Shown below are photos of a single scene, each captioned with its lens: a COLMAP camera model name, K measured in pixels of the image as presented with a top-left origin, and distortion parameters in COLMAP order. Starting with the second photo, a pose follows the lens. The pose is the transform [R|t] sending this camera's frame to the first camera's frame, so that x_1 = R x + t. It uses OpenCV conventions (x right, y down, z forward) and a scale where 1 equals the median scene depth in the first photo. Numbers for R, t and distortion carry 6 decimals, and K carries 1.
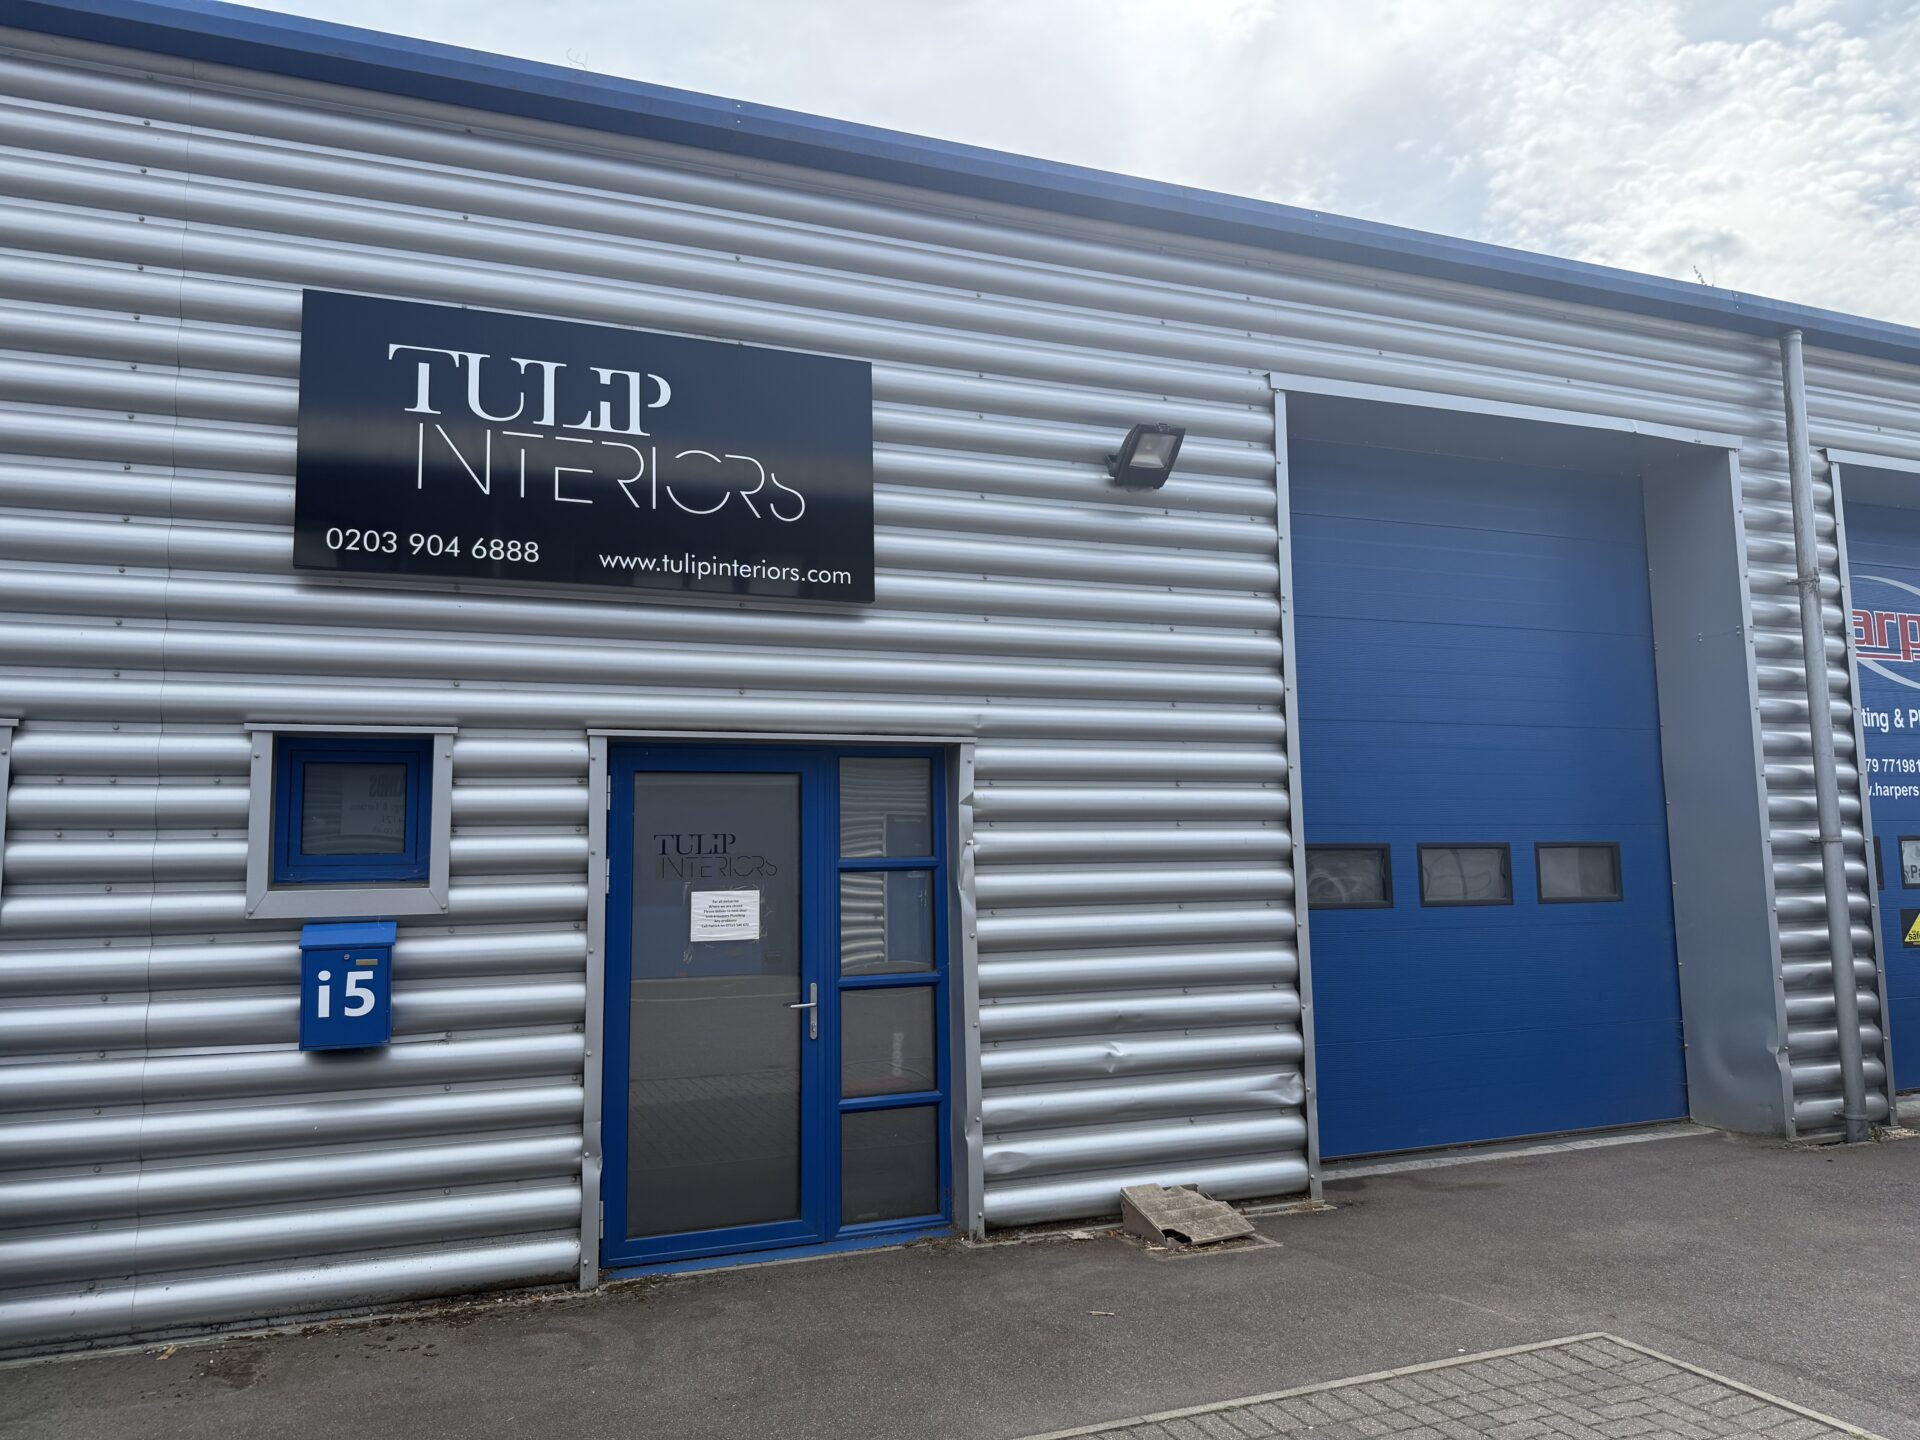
lens RADIAL K [[1348.7, 0, 958.9], [0, 1348.7, 716.0], [0, 0, 1]] dist [0.018013, -0.029123]
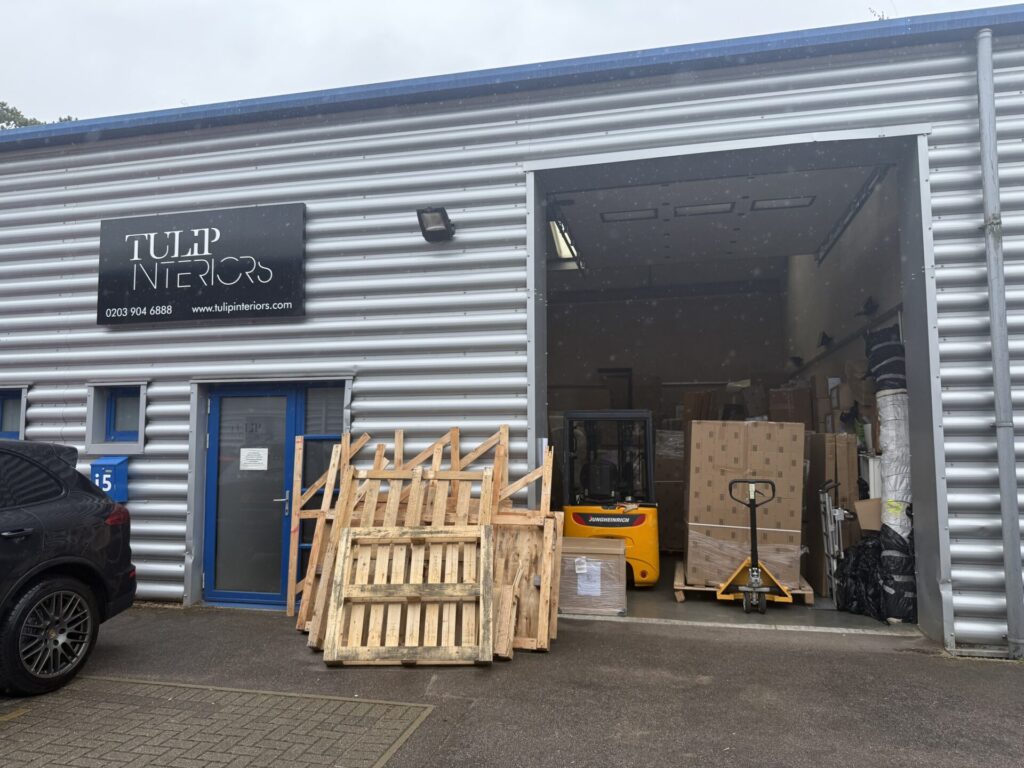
lens RADIAL K [[719.3, 0, 503.5], [0, 719.3, 380.9], [0, 0, 1]] dist [0.018013, -0.029123]
pose [[0.824317, -0.032222, -0.565211, 0.854405], [0.054041, 0.998298, 0.021903, 0.012278], [0.563544, -0.048600, 0.824656, 0.227887]]
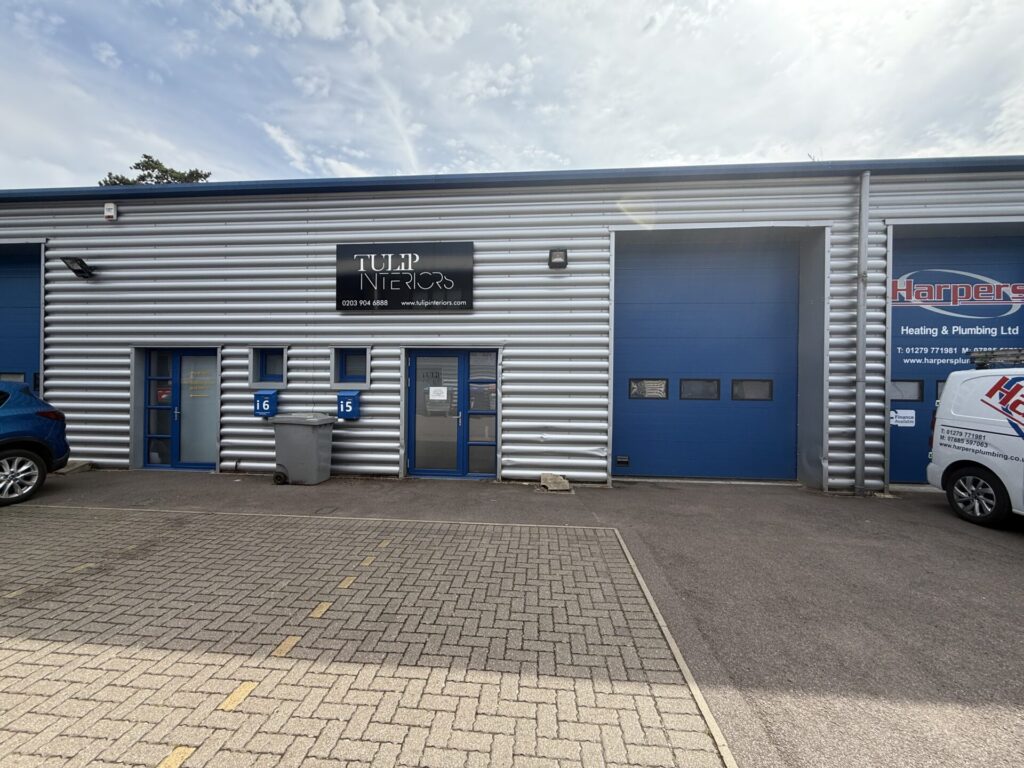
lens RADIAL K [[404.0, 0, 508.5], [0, 404.0, 385.2], [0, 0, 1]] dist [-0.007447, -0.000075]
pose [[0.895479, 0.028041, -0.444220, 0.517768], [0.024818, 0.993316, 0.112731, -0.001782], [0.444412, -0.111973, 0.888797, 0.047763]]
